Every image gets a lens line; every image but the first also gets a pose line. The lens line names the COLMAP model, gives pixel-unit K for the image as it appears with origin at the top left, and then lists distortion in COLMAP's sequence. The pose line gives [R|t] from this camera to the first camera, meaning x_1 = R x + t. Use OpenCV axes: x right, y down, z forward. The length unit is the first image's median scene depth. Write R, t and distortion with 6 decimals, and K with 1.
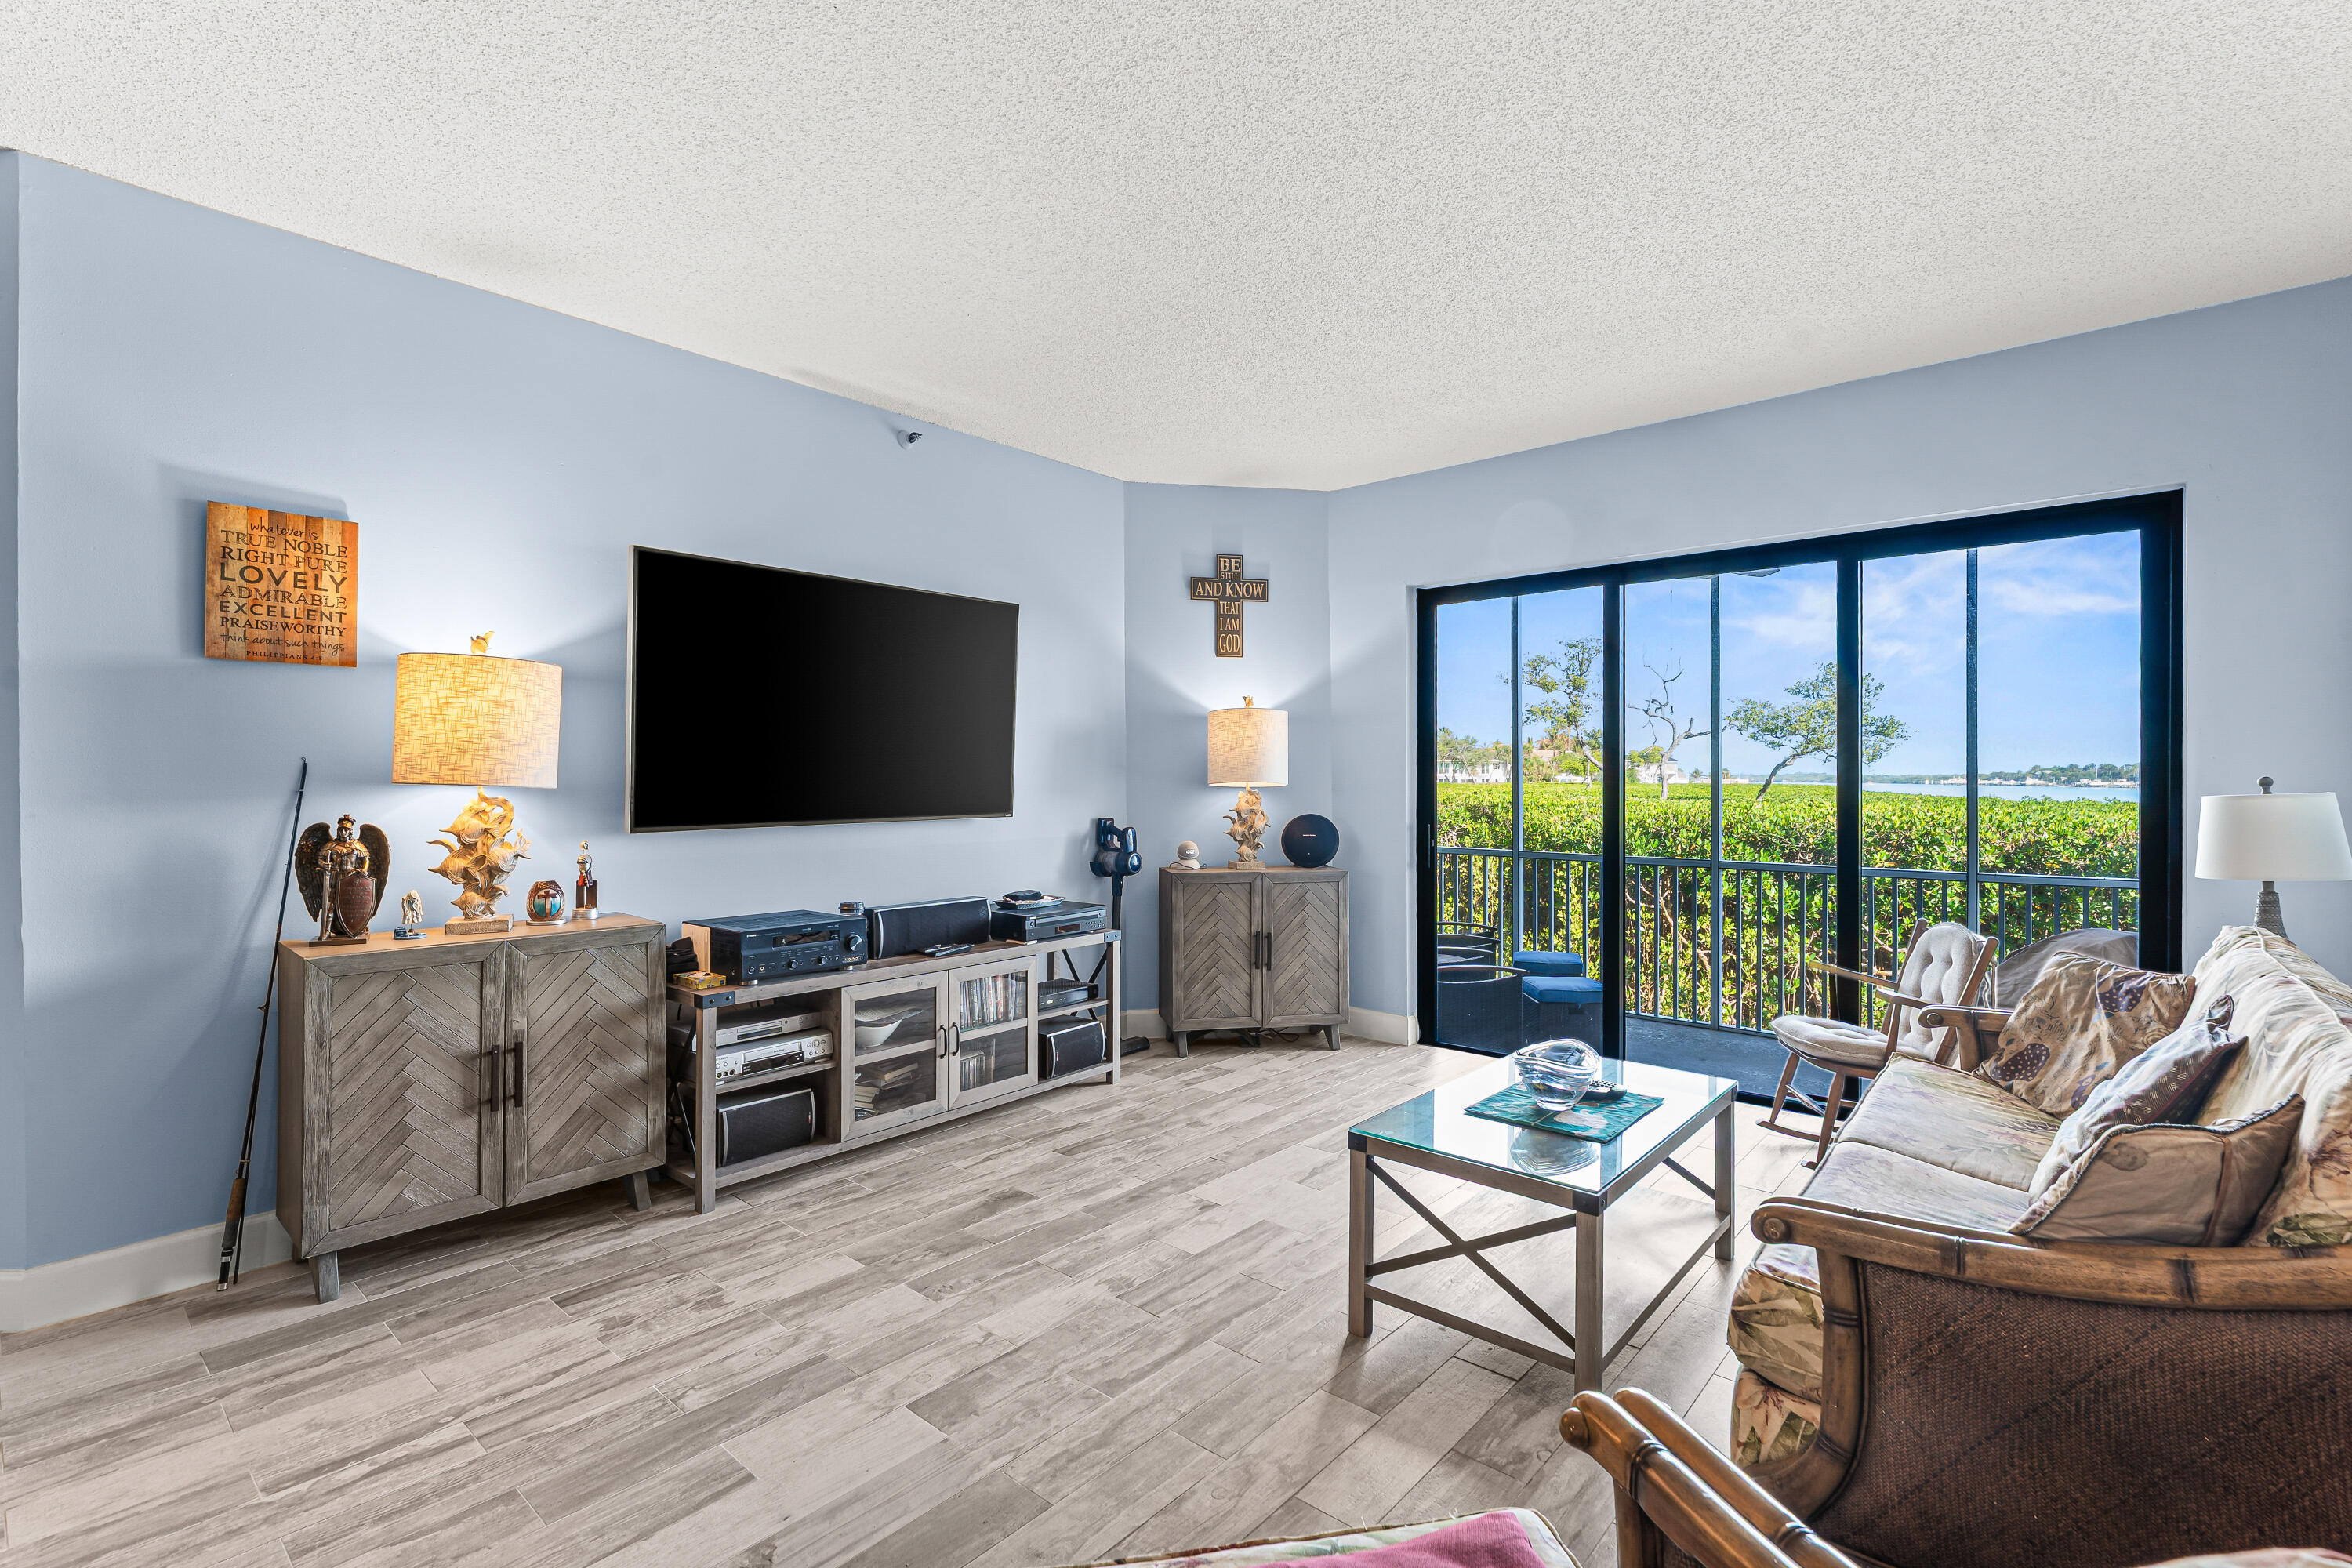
lens RADIAL K [[1062.9, 0, 1172.4], [0, 1062.9, 799.0], [0, 0, 1]] dist [-0.000422, -0.000968]
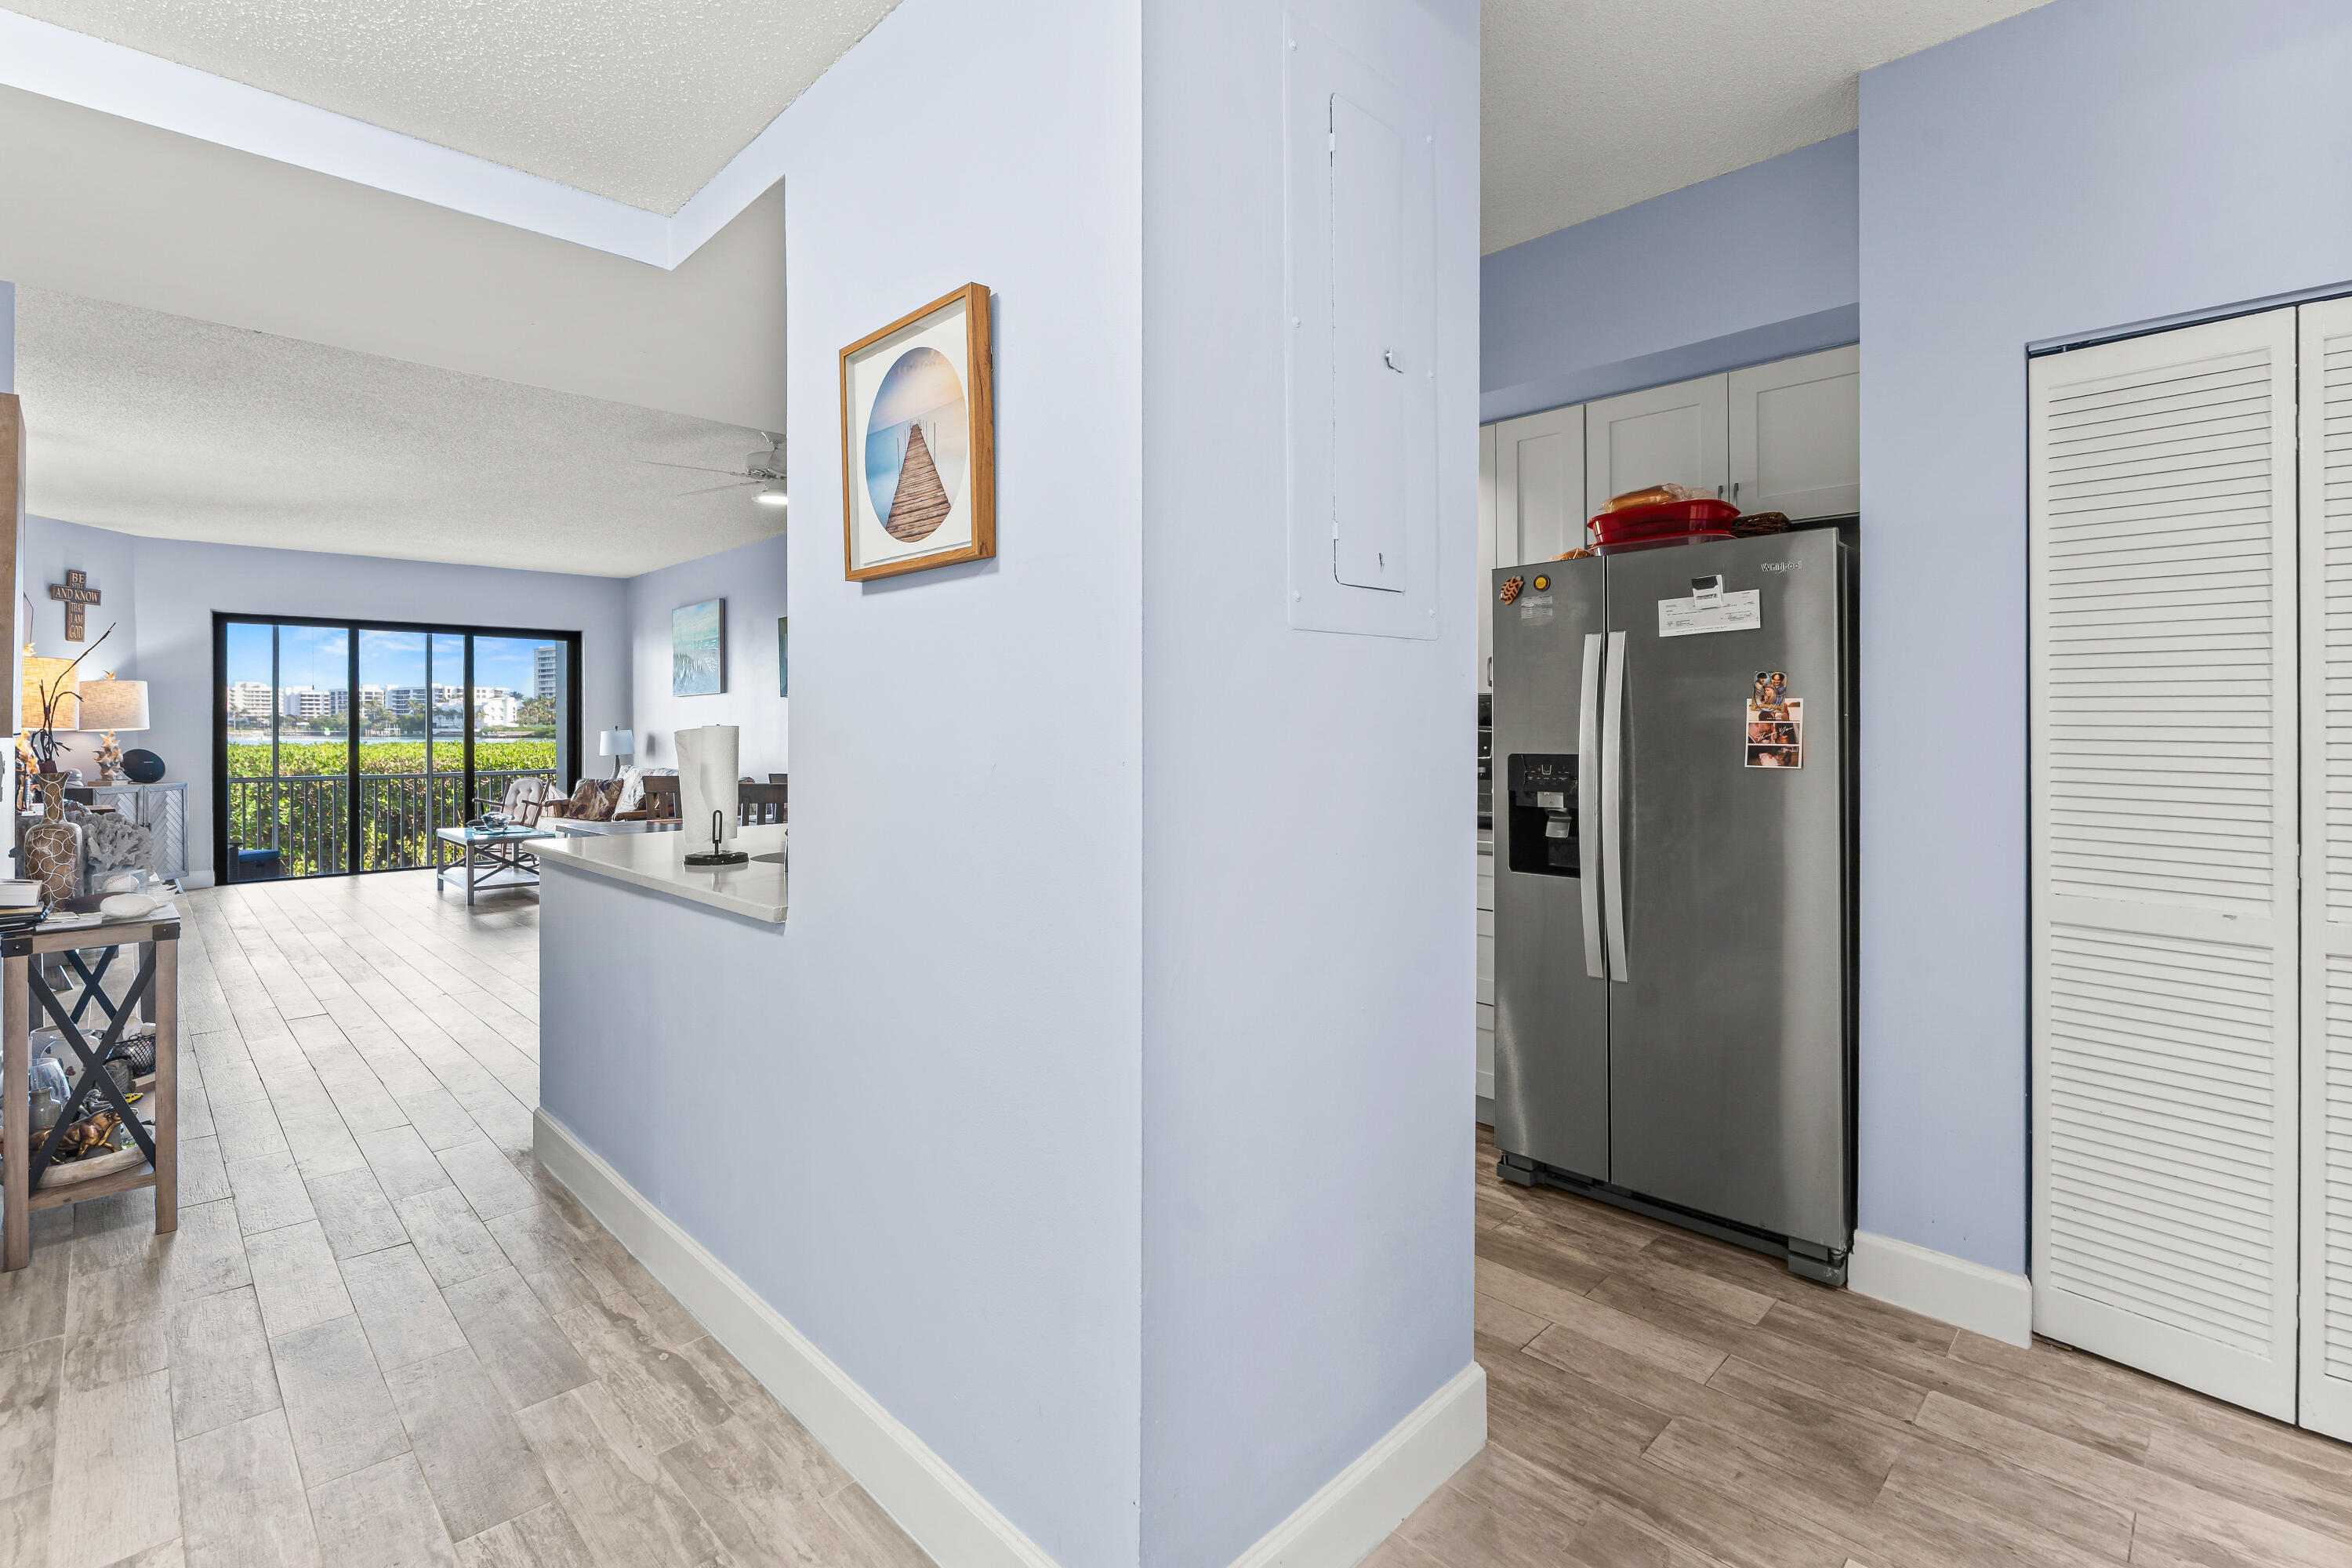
lens RADIAL K [[1062.9, 0, 1150.3], [0, 1062.9, 729.2], [0, 0, 1]] dist [-0.000422, -0.000968]
pose [[0.080479, -0.000540, 0.996756, -1.509764], [0.016239, 0.999868, -0.000770, 0.013730], [-0.996624, 0.016248, 0.080478, -0.681806]]
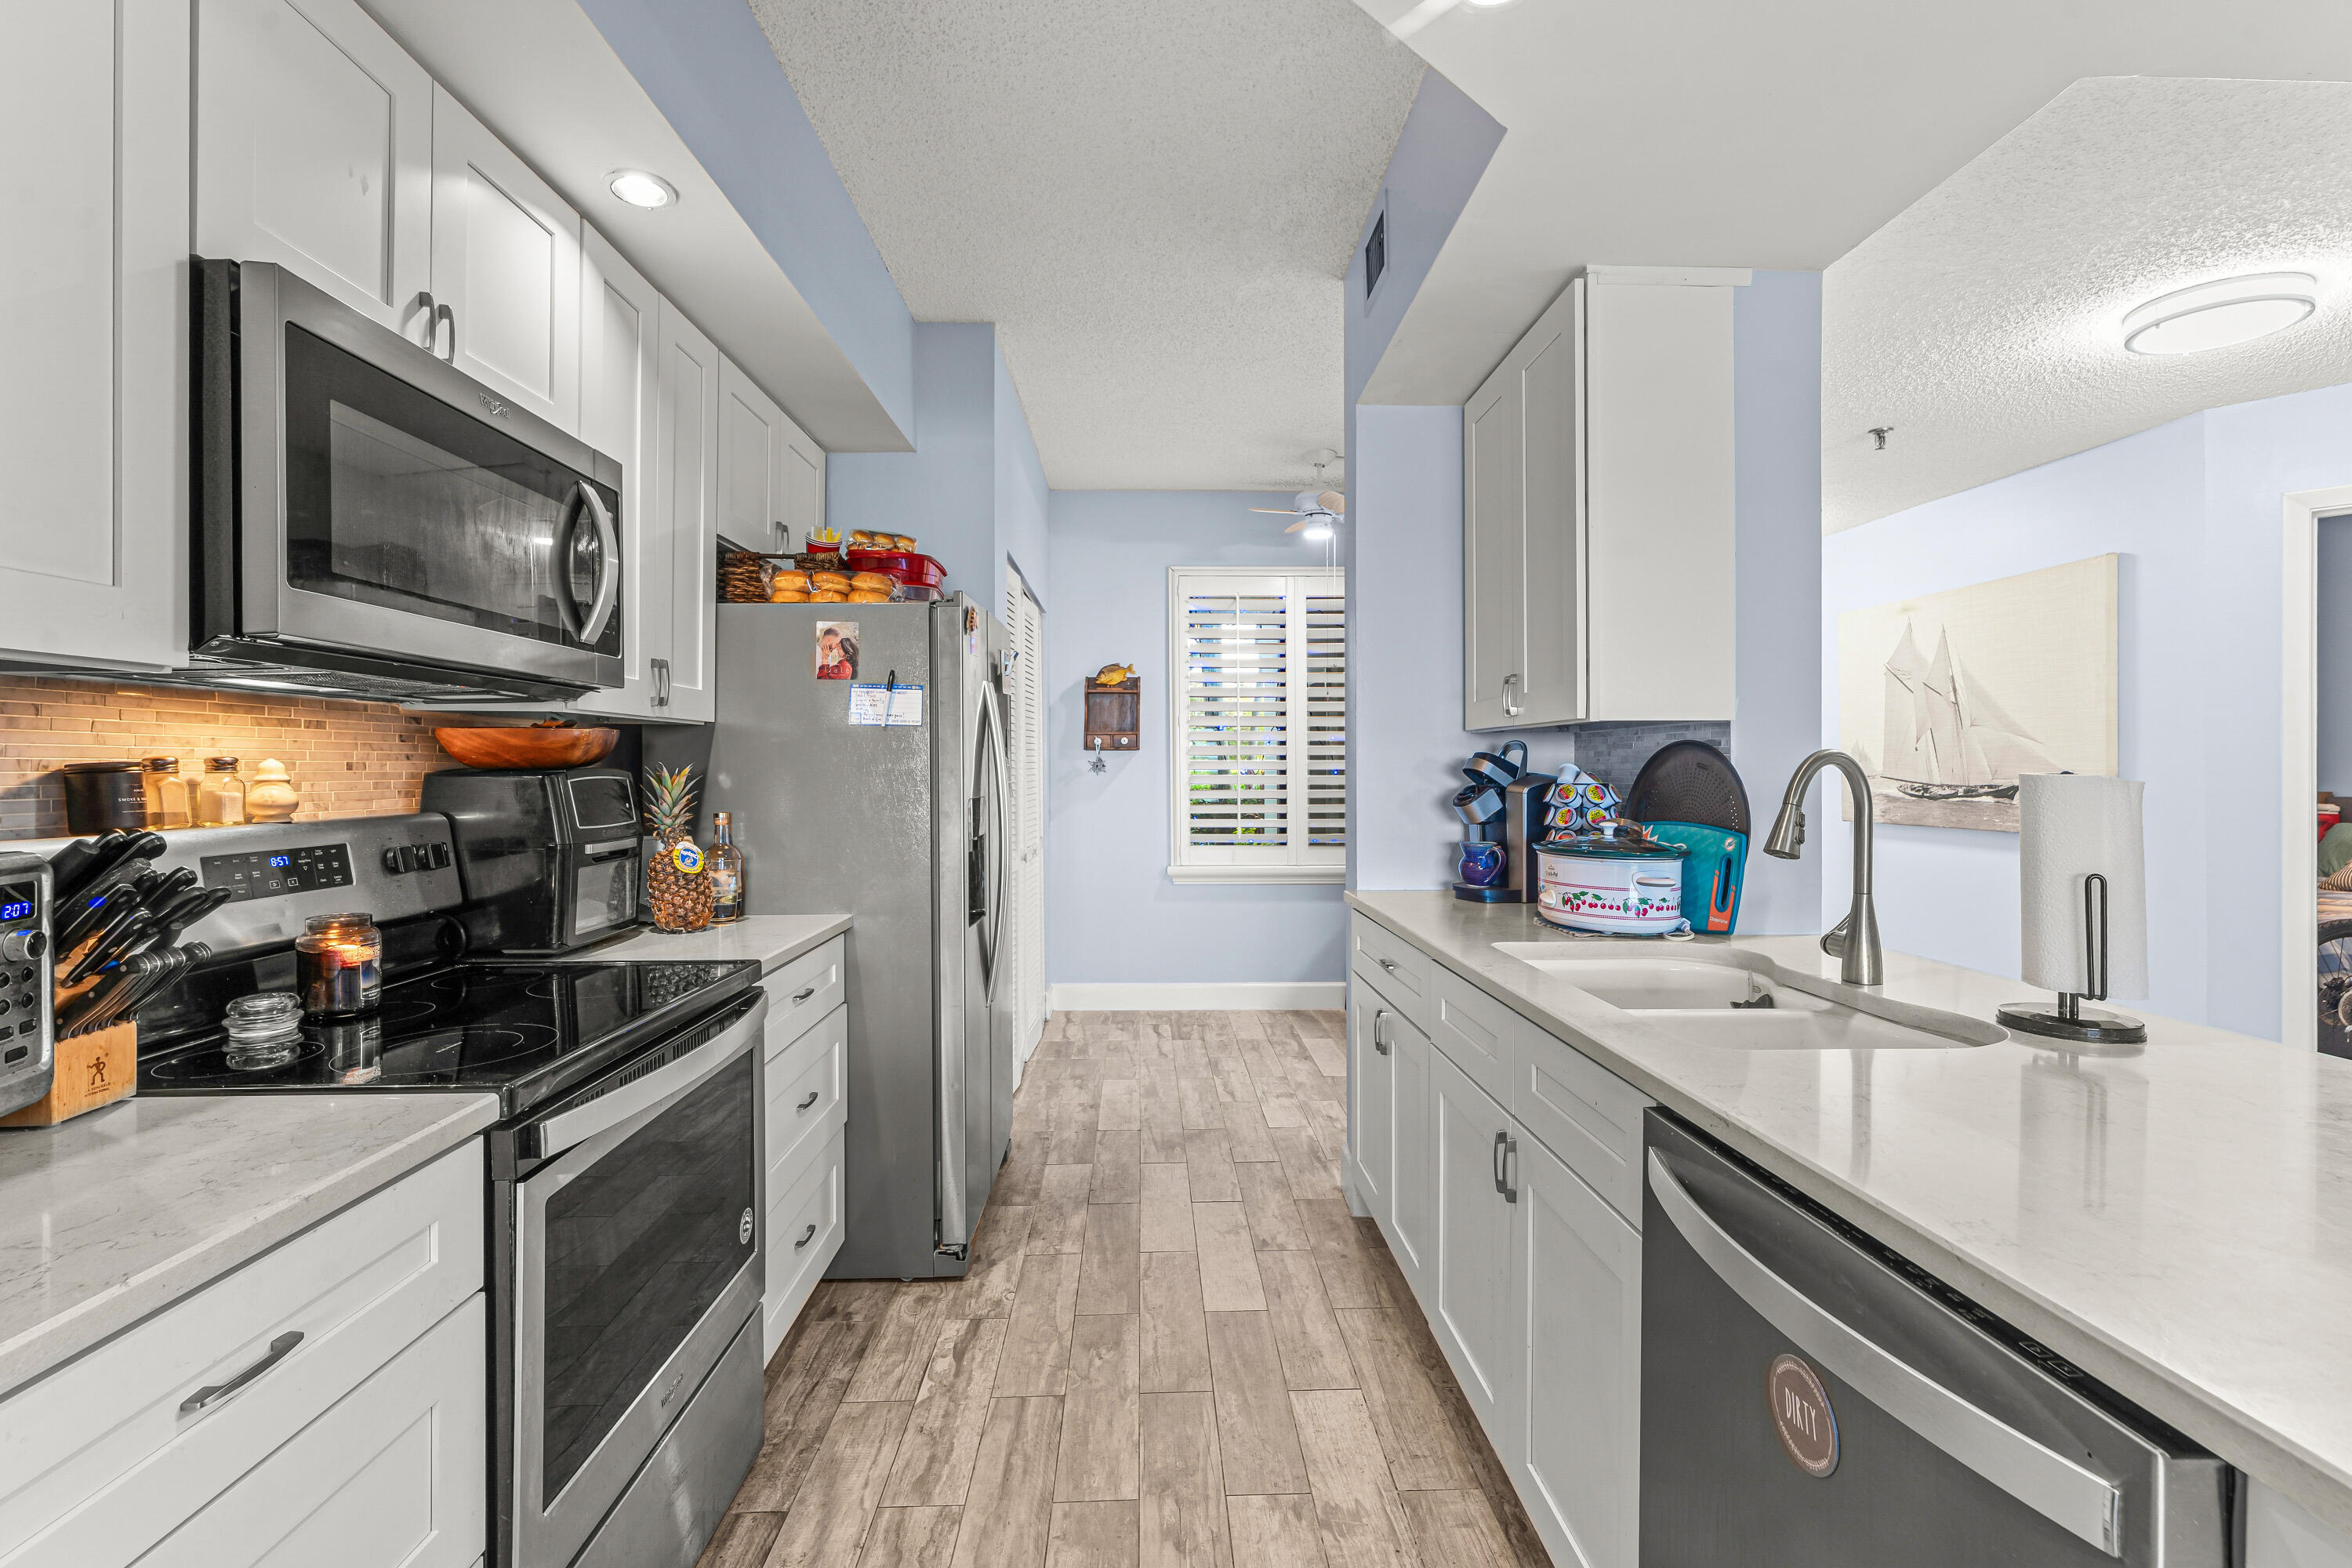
lens RADIAL K [[1062.9, 0, 1193.8], [0, 1062.9, 764.8], [0, 0, 1]] dist [-0.000422, -0.000968]
pose [[-0.719584, 0.001887, -0.694403, -0.529700], [-0.010482, 0.999853, 0.013579, 0.003675], [0.694327, 0.017050, -0.719458, -0.337450]]
